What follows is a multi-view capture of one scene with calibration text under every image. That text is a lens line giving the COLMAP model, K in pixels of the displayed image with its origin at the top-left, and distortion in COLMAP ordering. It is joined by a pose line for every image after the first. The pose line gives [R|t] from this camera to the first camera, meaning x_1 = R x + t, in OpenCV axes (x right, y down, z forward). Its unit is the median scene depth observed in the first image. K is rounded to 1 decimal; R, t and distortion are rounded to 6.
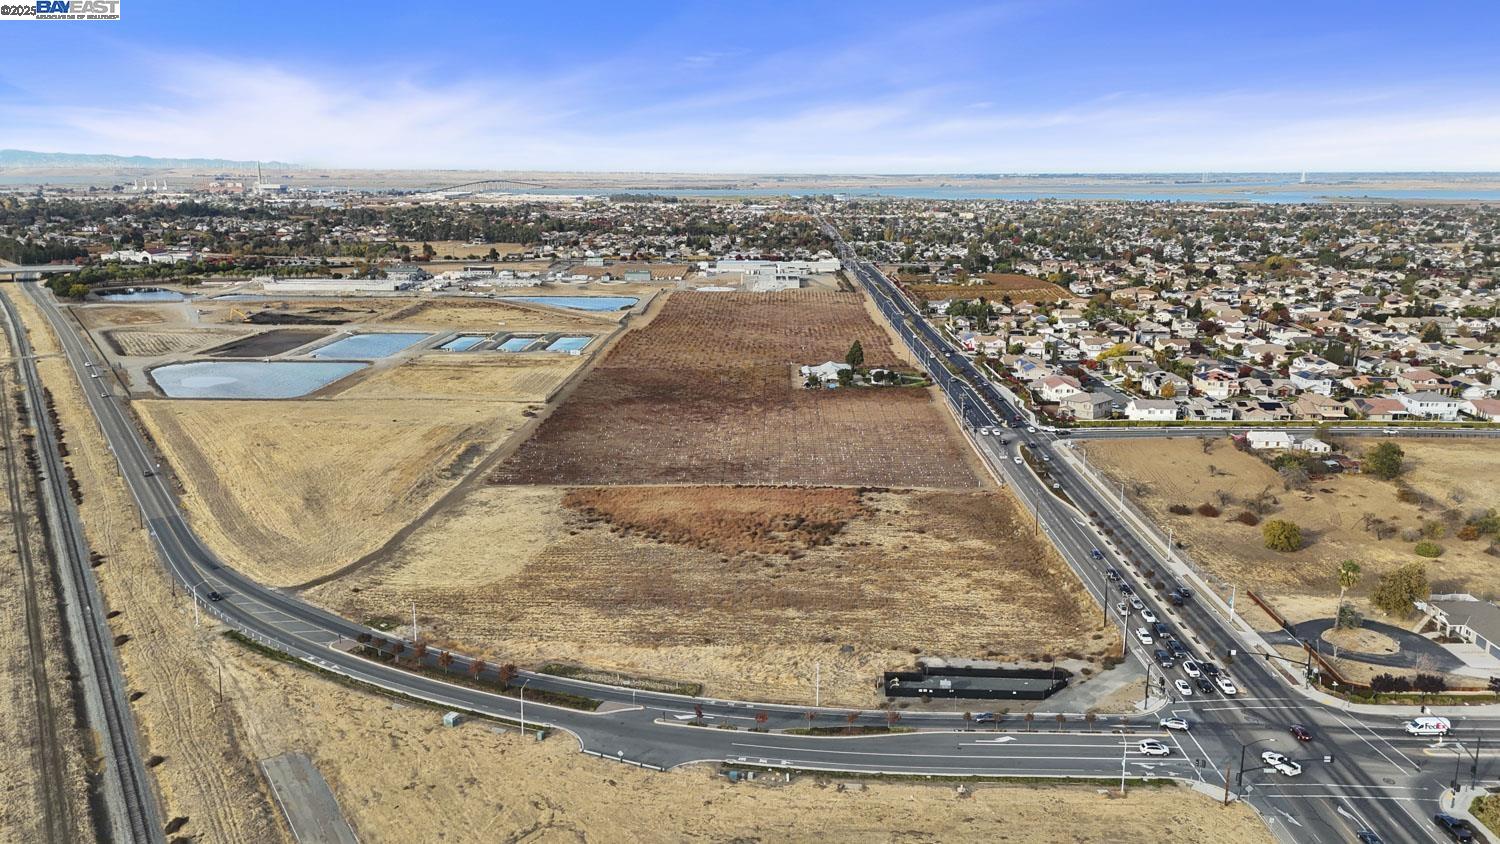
lens RADIAL K [[1073.5, 0, 756.9], [0, 1073.5, 424.2], [0, 0, 1]] dist [0.075738, -0.059581]
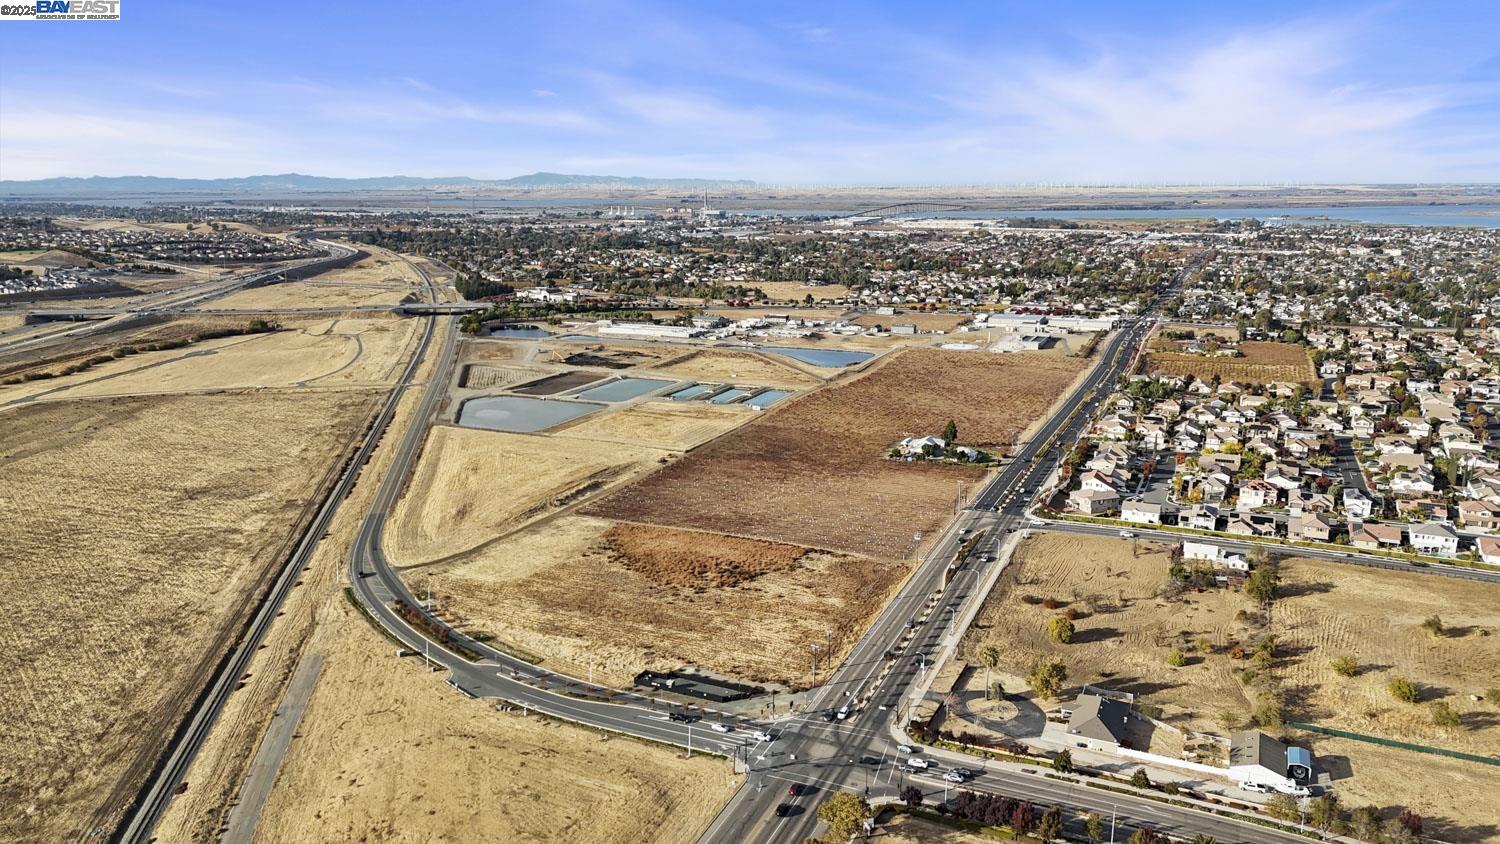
lens RADIAL K [[1073.5, 0, 756.9], [0, 1073.5, 424.2], [0, 0, 1]] dist [0.075738, -0.059581]
pose [[0.922362, 0.082223, -0.377475, 0.629444], [-0.086562, 0.996231, 0.005489, -0.114826], [0.376503, 0.027612, 0.926004, -0.312737]]
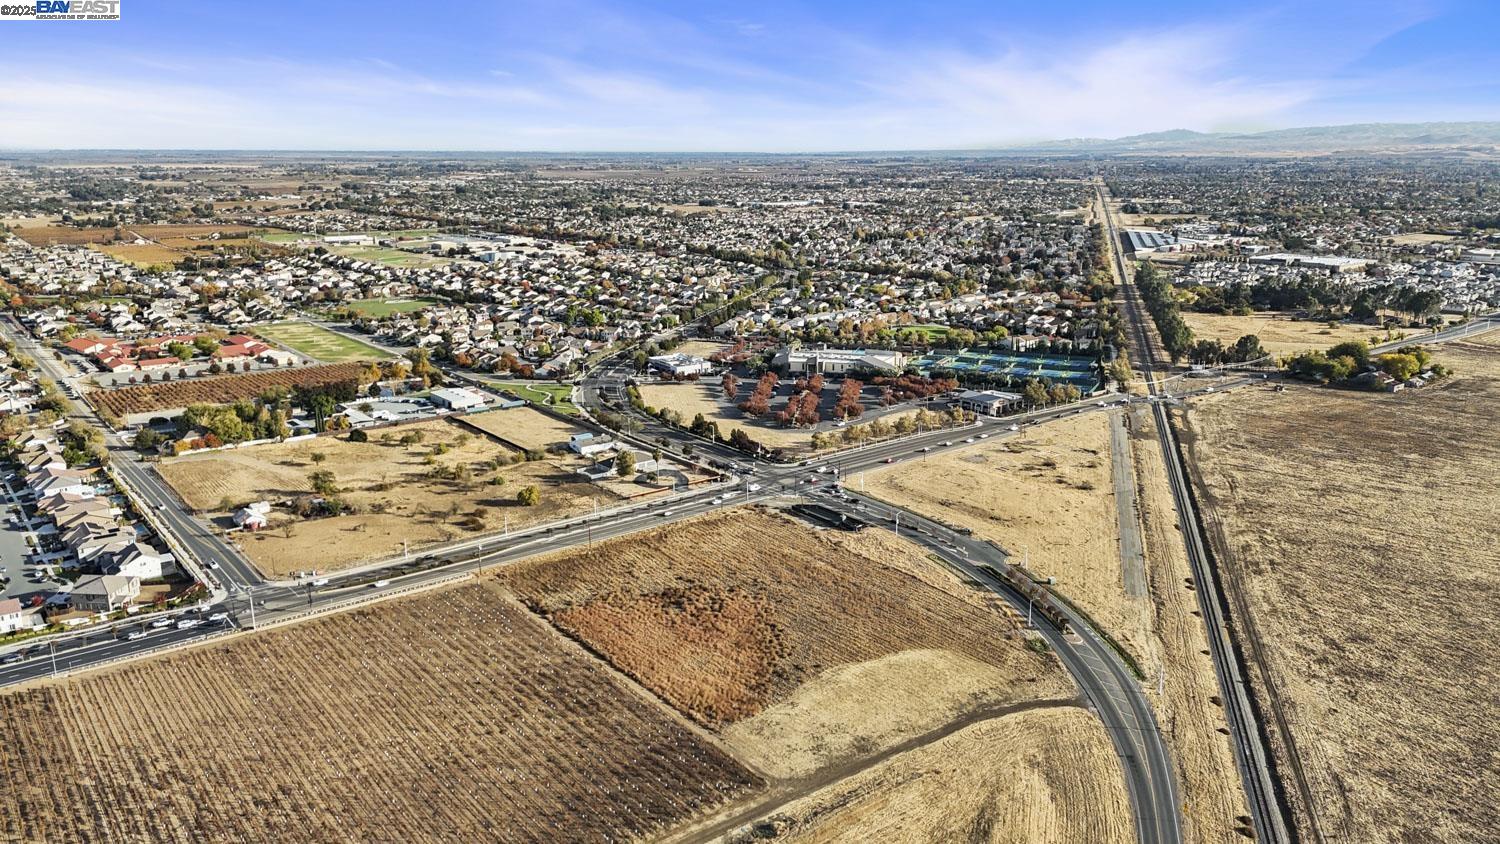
lens RADIAL K [[1073.5, 0, 756.9], [0, 1073.5, 424.2], [0, 0, 1]] dist [0.075738, -0.059581]
pose [[-0.626299, -0.195460, 0.754682, -0.928301], [0.183306, 0.903995, 0.386254, -0.559467], [-0.757726, 0.380249, -0.530342, 1.593912]]
